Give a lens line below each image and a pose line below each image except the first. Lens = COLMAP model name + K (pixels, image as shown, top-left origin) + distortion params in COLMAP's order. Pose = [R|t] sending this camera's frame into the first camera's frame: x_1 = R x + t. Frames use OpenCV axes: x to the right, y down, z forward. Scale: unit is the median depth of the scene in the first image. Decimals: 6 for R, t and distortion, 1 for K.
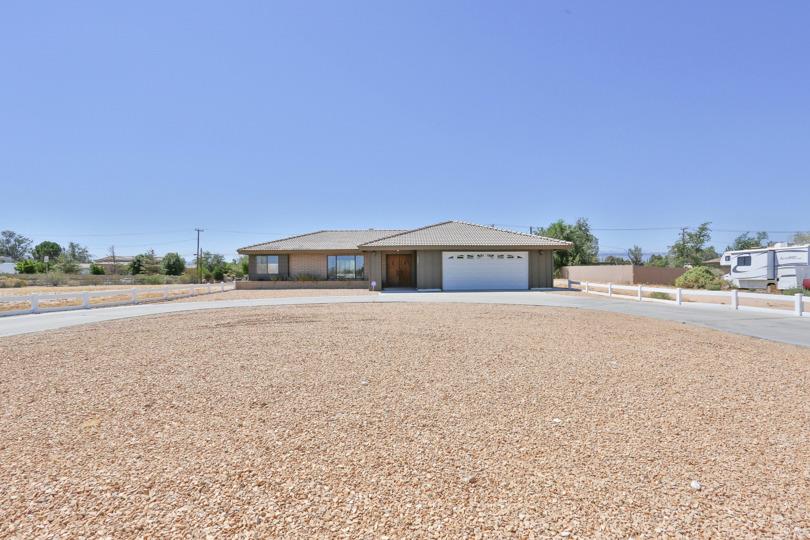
lens RADIAL K [[412.9, 0, 405.0], [0, 412.9, 270.0], [0, 0, 1]] dist [-0.037463, 0.001114]
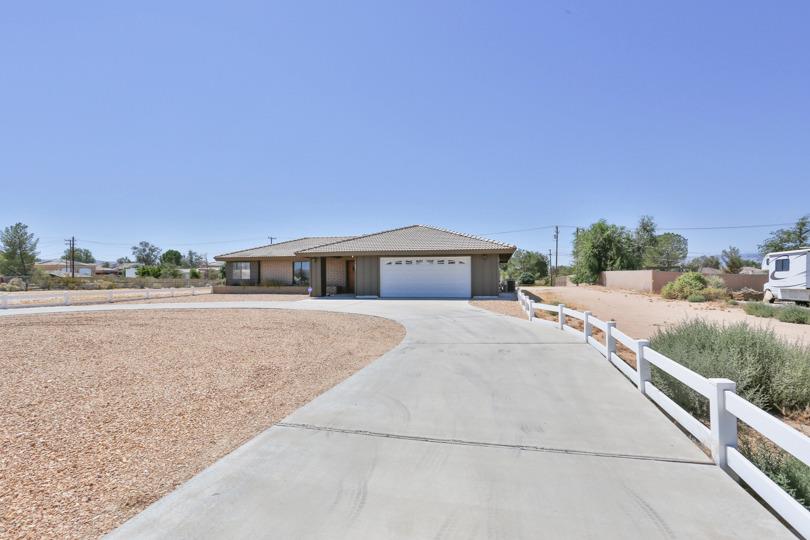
lens RADIAL K [[412.9, 0, 405.0], [0, 412.9, 270.0], [0, 0, 1]] dist [-0.037463, 0.001114]
pose [[0.970669, -0.001677, -0.240412, 0.339470], [-0.000882, 0.999944, -0.010539, -0.004054], [0.240416, 0.010442, 0.970614, 0.061545]]
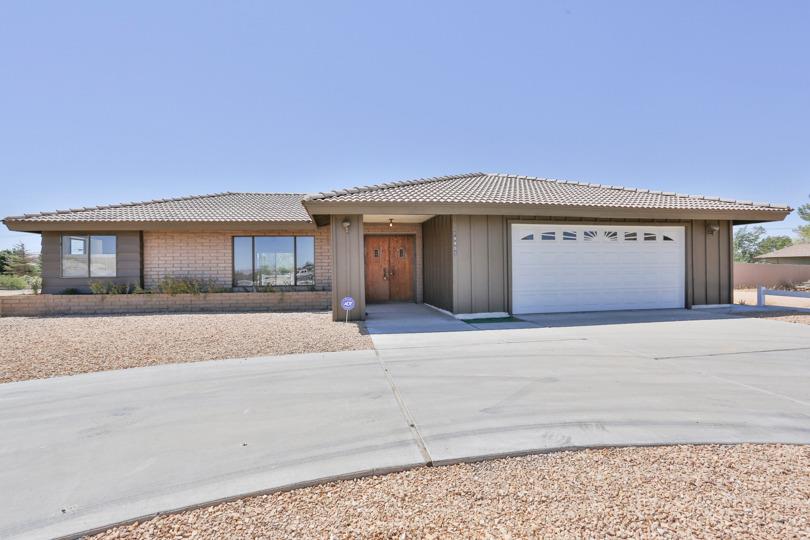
lens RADIAL K [[412.9, 0, 405.0], [0, 412.9, 270.0], [0, 0, 1]] dist [-0.037463, 0.001114]
pose [[0.989394, -0.005033, 0.145170, -0.068302], [0.004636, 0.999985, 0.003075, 0.001236], [-0.145183, -0.002370, 0.989402, 0.534248]]
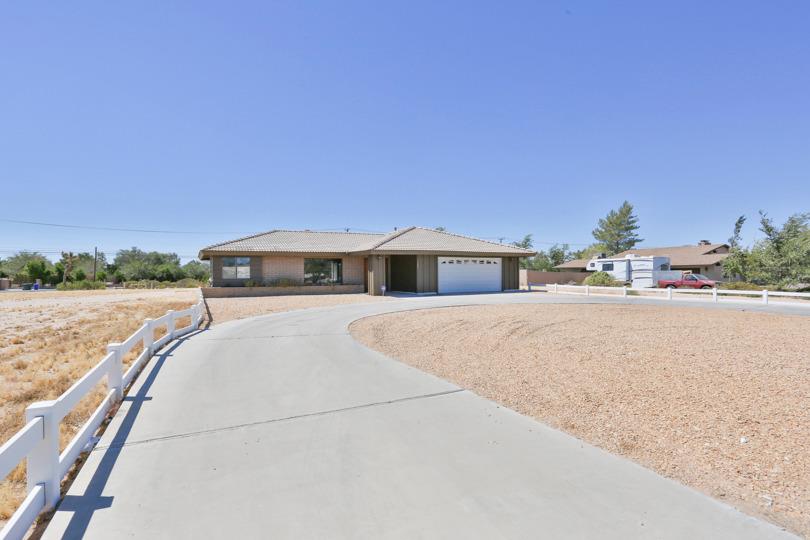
lens RADIAL K [[412.9, 0, 405.0], [0, 412.9, 270.0], [0, 0, 1]] dist [-0.037463, 0.001114]
pose [[0.897048, 0.003675, 0.441918, -0.397154], [-0.000469, 0.999973, -0.007364, -0.002777], [-0.441933, 0.006399, 0.897025, 0.086189]]
